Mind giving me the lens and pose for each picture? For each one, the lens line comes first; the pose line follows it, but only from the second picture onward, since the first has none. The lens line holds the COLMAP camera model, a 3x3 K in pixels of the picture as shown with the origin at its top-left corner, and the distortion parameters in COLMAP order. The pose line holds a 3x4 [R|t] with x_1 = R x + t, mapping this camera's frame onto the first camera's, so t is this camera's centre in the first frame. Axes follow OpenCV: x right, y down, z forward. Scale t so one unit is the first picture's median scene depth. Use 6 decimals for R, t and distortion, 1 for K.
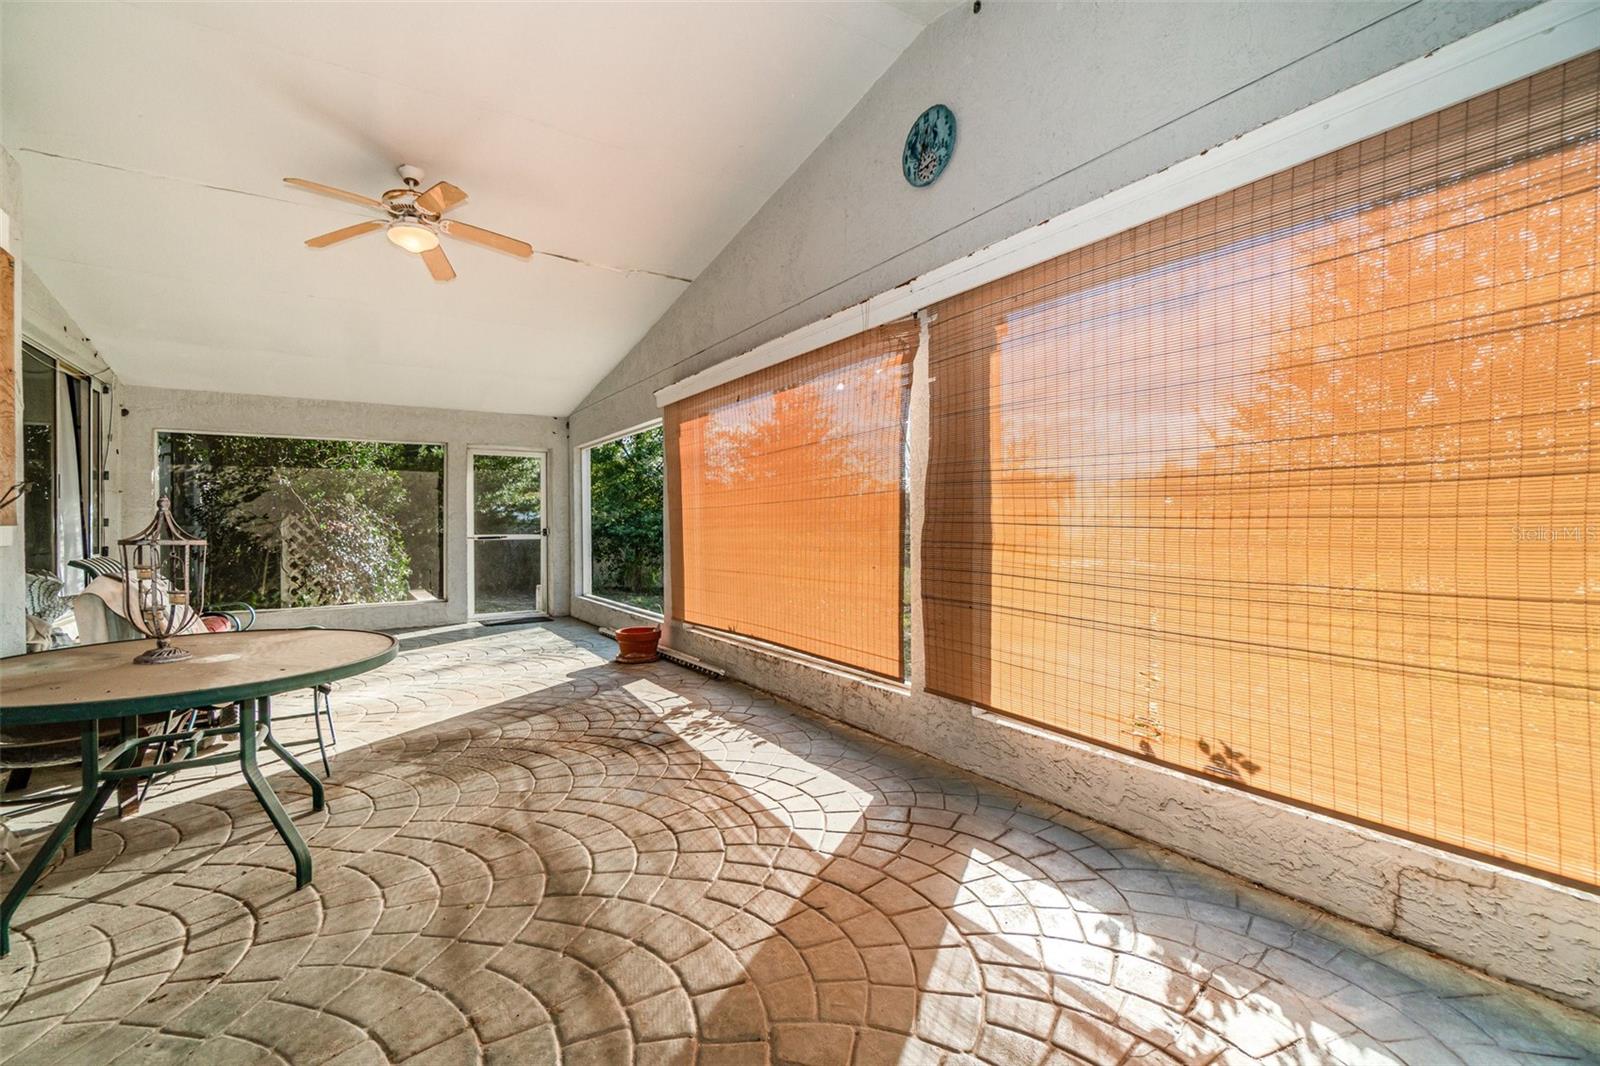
lens RADIAL K [[681.9, 0, 755.8], [0, 681.9, 528.6], [0, 0, 1]] dist [-0.000307, -0.000076]
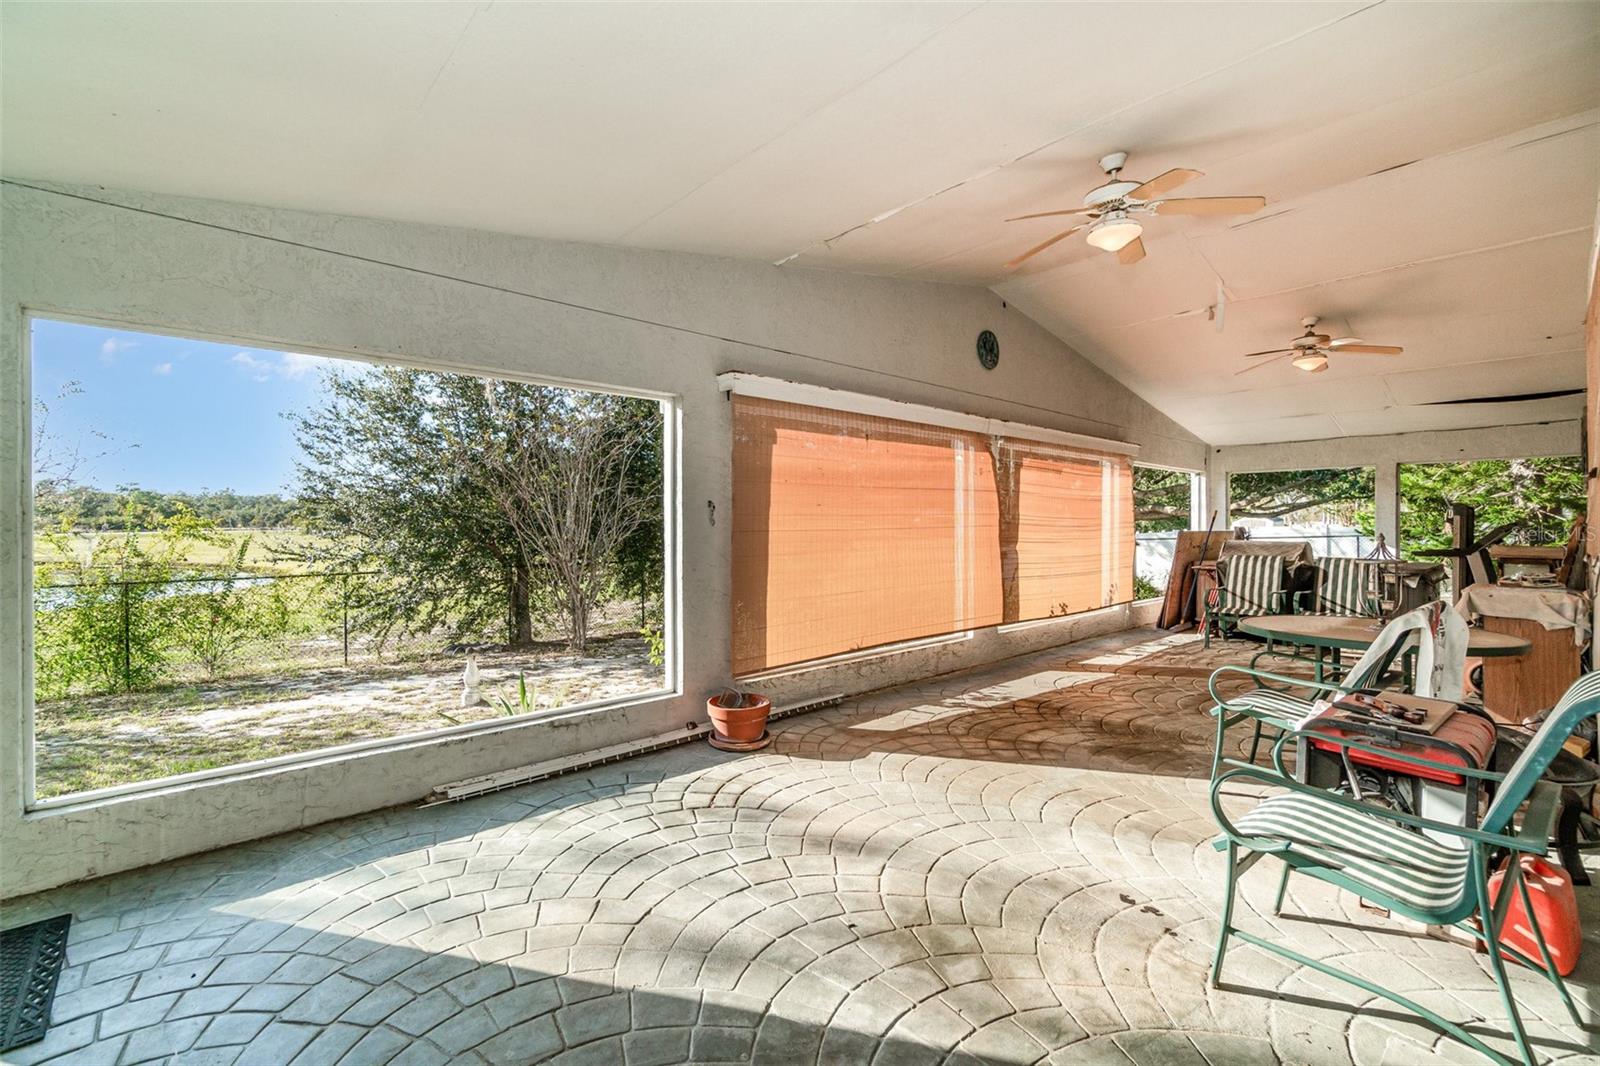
lens RADIAL K [[693.9, 0, 800.0], [0, 693.9, 533.0], [0, 0, 1]] dist [-0.000585, -0.000047]
pose [[-0.191271, -0.010277, 0.981484, -1.356126], [0.003671, 0.999931, 0.011185, -0.051230], [-0.981530, 0.005742, -0.191220, 1.632164]]
